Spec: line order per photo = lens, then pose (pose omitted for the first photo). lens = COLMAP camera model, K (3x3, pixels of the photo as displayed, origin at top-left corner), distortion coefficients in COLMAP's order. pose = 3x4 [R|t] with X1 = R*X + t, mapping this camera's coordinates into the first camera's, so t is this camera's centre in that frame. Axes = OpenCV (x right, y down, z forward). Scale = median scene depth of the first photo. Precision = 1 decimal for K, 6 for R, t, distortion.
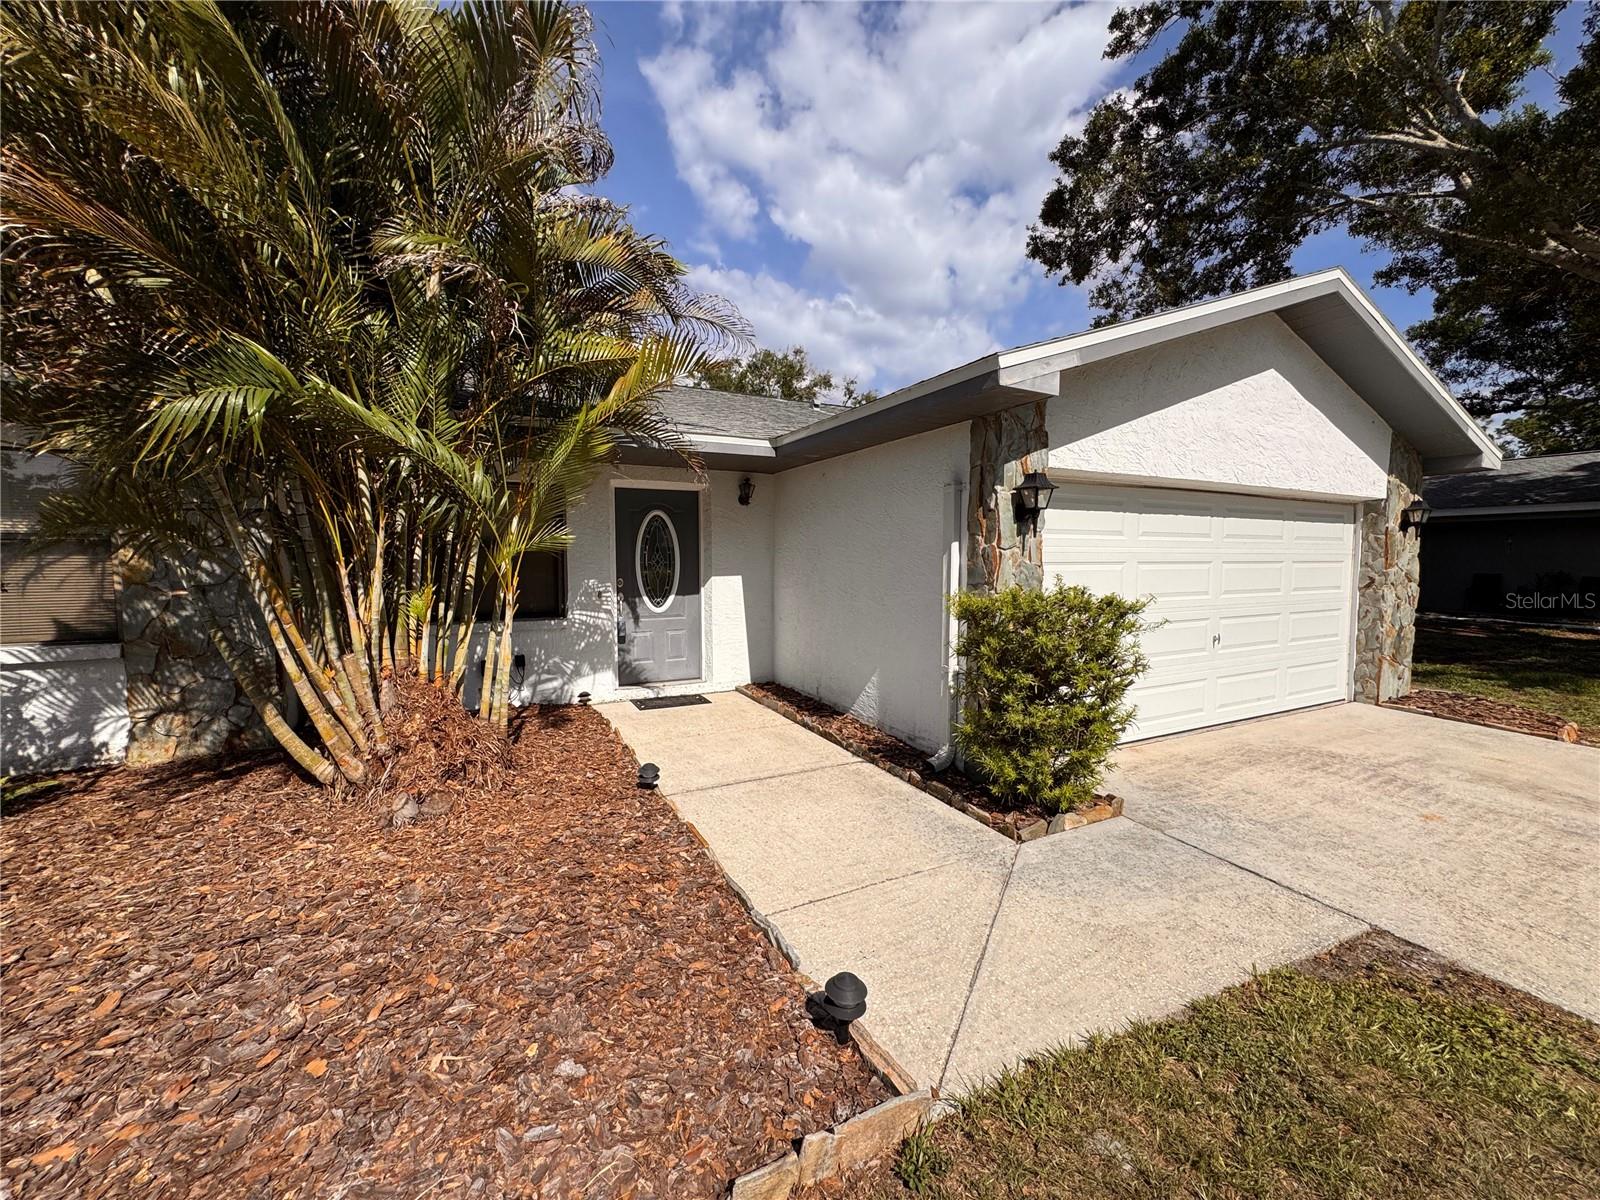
lens RADIAL K [[642.5, 0, 801.6], [0, 642.5, 598.3], [0, 0, 1]] dist [-0.002066, 0.000801]
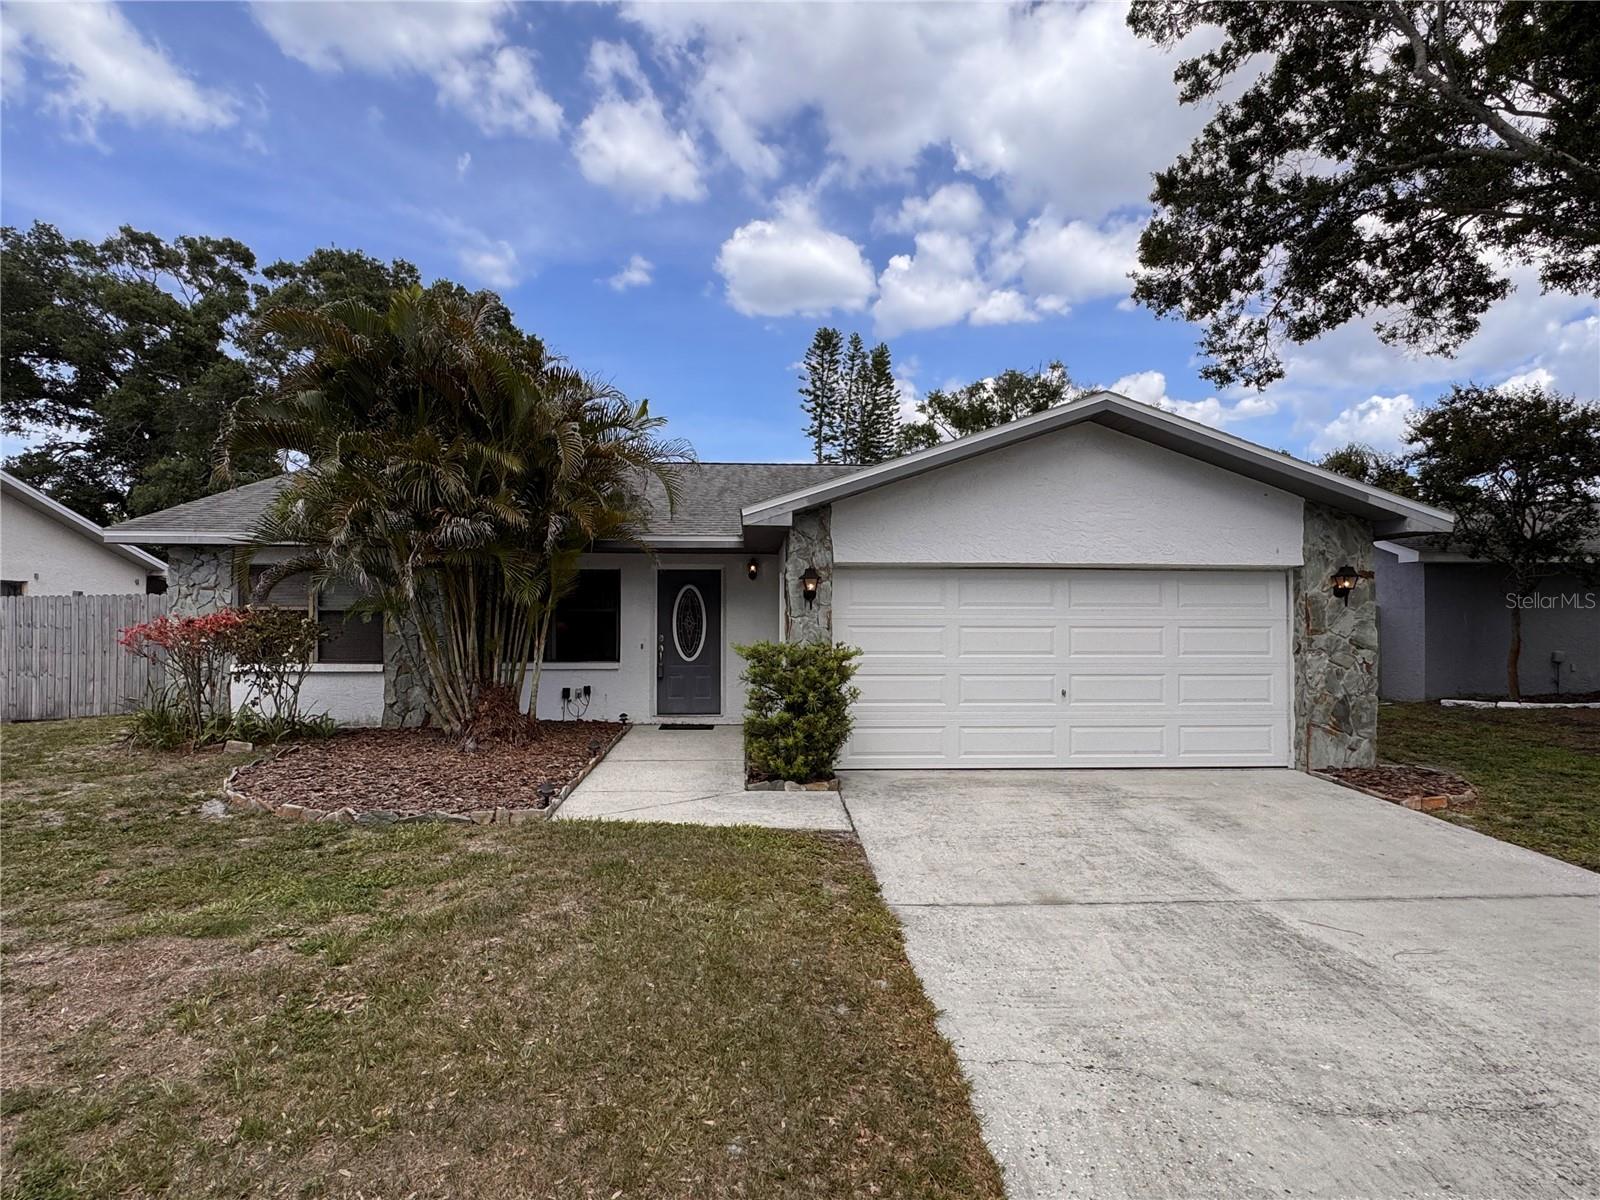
lens RADIAL K [[853.4, 0, 798.2], [0, 853.4, 601.6], [0, 0, 1]] dist [0.000394, -0.002867]
pose [[0.911056, -0.004874, -0.412254, 0.779734], [-0.027121, 0.997056, -0.071723, 0.021247], [0.411389, 0.076525, 0.908242, -0.575387]]
